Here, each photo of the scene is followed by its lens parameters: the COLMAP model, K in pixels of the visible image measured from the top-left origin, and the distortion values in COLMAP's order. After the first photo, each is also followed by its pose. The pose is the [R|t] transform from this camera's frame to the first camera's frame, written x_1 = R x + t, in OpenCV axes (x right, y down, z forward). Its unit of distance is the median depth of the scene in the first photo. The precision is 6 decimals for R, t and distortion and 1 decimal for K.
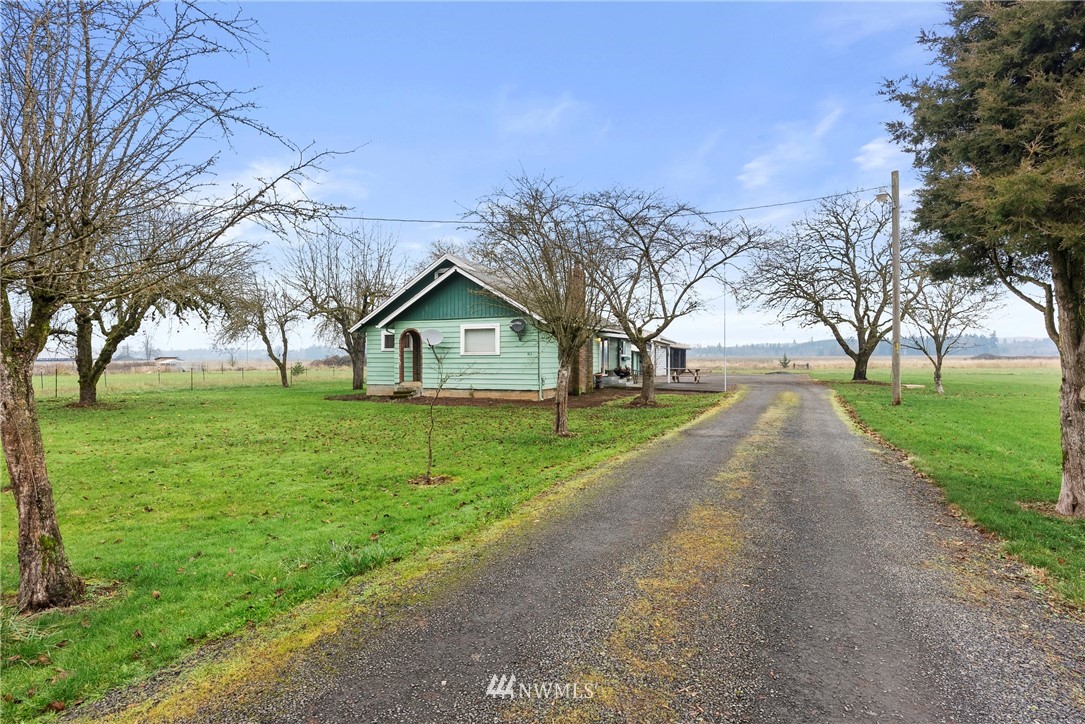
lens RADIAL K [[592.9, 0, 541.3], [0, 592.9, 363.1], [0, 0, 1]] dist [-0.002423, -0.000477]
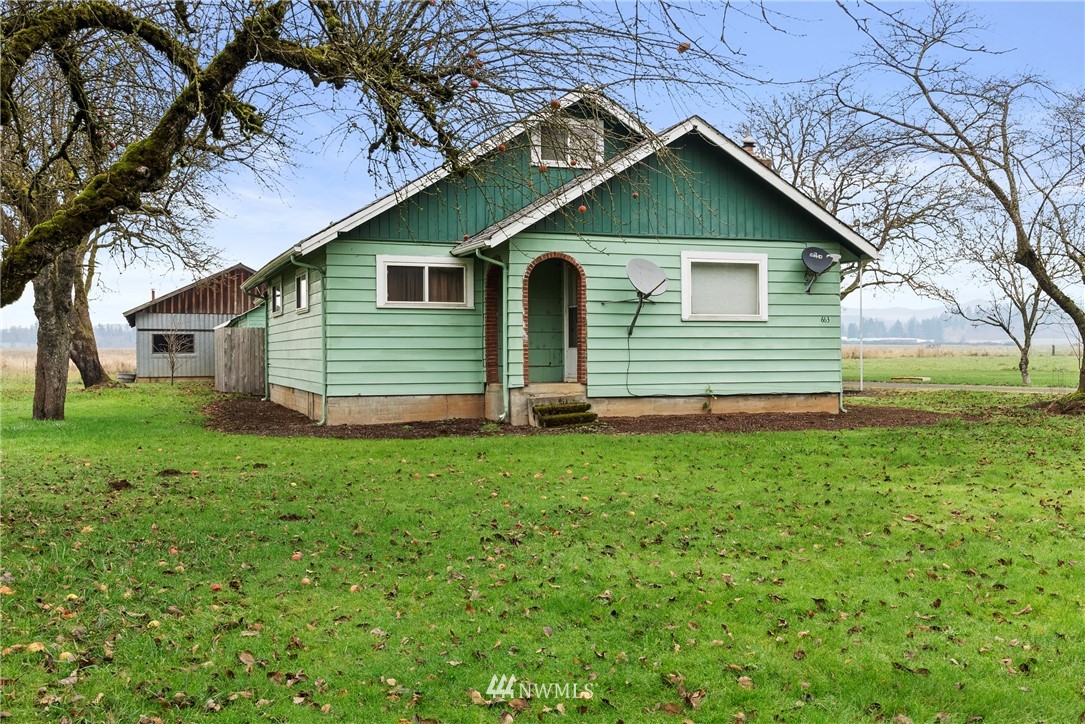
lens RADIAL K [[1097.2, 0, 542.4], [0, 1097.2, 362.4], [0, 0, 1]] dist [0.012079, 0.000000]
pose [[0.718670, -0.007046, 0.695316, -0.782945], [0.005364, 0.999975, 0.004588, 0.013940], [-0.695331, 0.000432, 0.718690, 0.477739]]
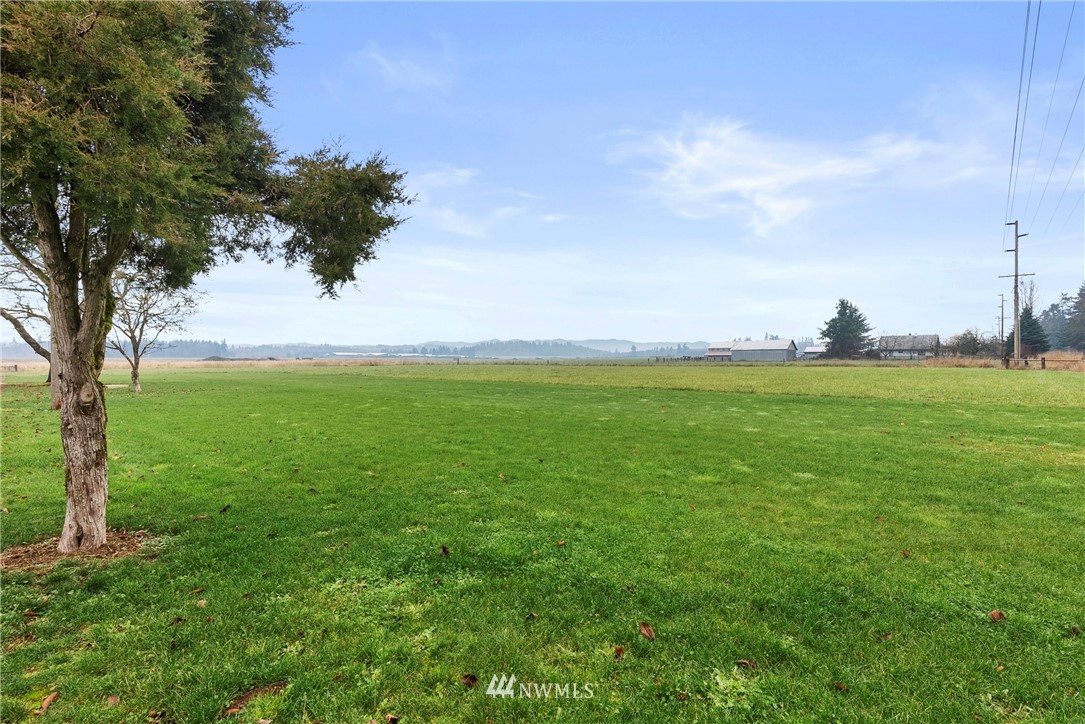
lens RADIAL K [[496.1, 0, 541.2], [0, 496.1, 362.7], [0, 0, 1]] dist [0.012969, 0.000347]
pose [[0.344189, -0.002315, 0.938897, 0.106909], [0.005011, 0.999987, 0.000629, 0.002950], [-0.938887, 0.004488, 0.344197, 0.044036]]
